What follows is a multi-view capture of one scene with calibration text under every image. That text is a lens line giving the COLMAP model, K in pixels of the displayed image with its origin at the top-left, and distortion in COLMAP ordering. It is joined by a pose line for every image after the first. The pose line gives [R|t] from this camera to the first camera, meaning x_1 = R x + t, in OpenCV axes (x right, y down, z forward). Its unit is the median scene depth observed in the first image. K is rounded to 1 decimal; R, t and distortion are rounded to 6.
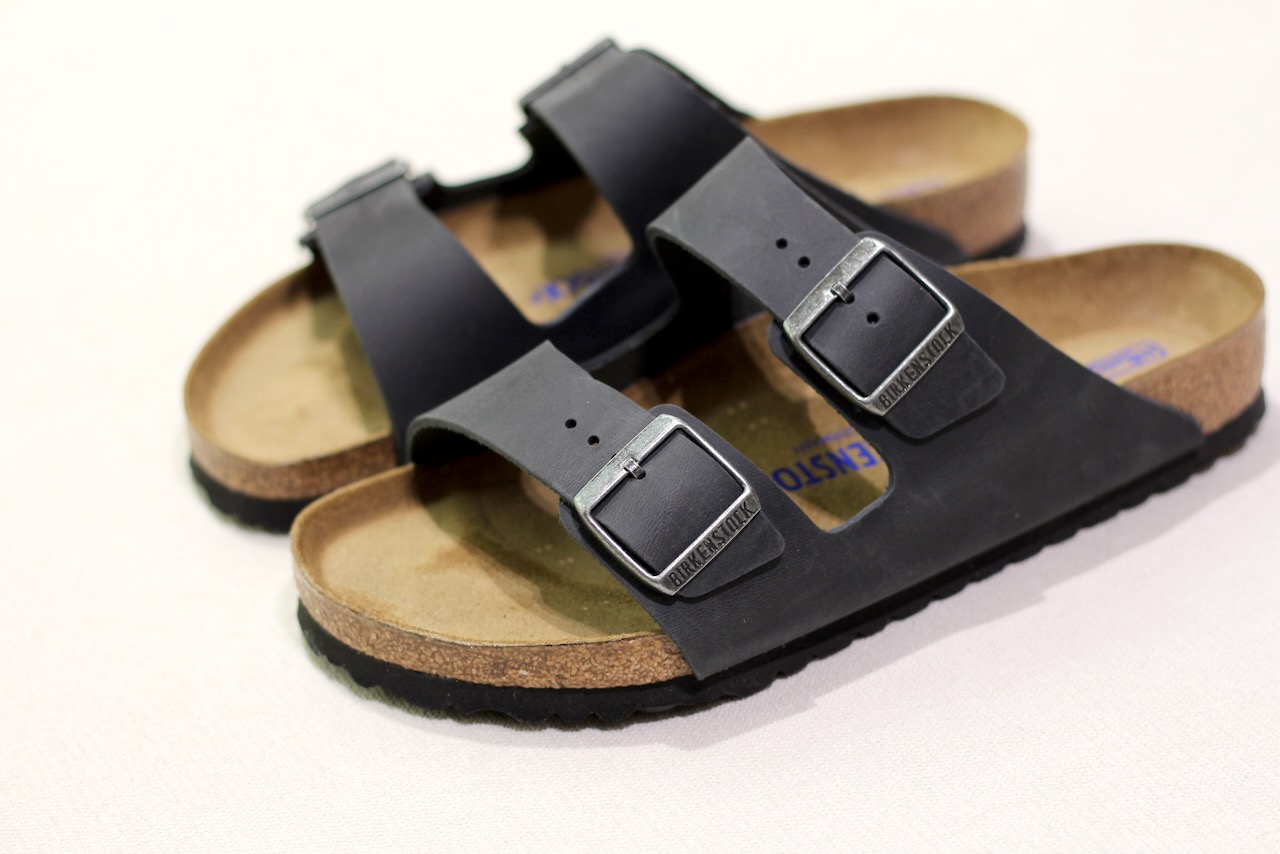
lens RADIAL K [[3177.2, 0, 640.0], [0, 3177.2, 427.0], [0, 0, 1]] dist [-0.093081, 0.165063]
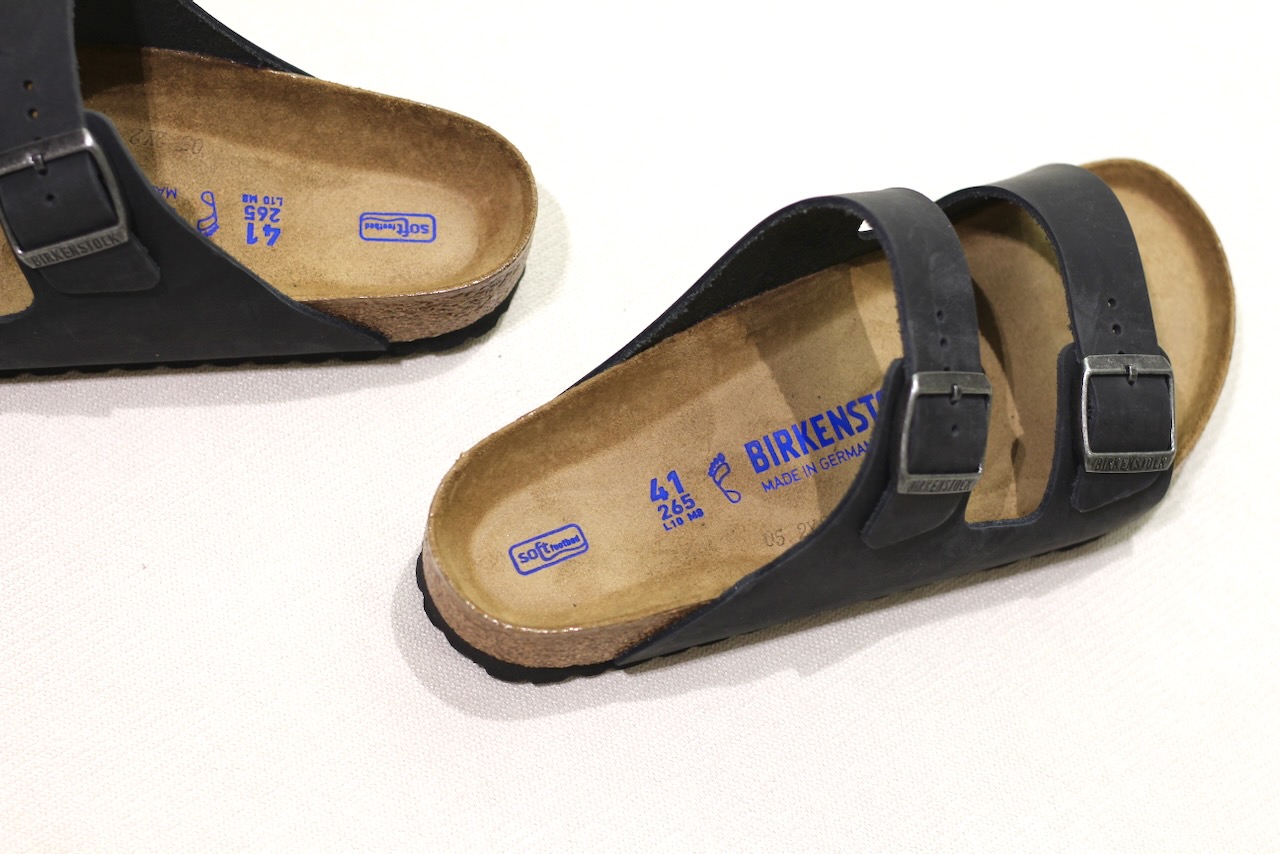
lens RADIAL K [[3177.2, 0, 640.0], [0, 3177.2, 427.0], [0, 0, 1]] dist [-0.093081, 0.165063]
pose [[0.858939, 0.511836, -0.015733, 0.310268], [-0.423332, 0.727033, 0.540567, -0.665130], [0.288120, -0.457654, 0.841154, 0.090602]]
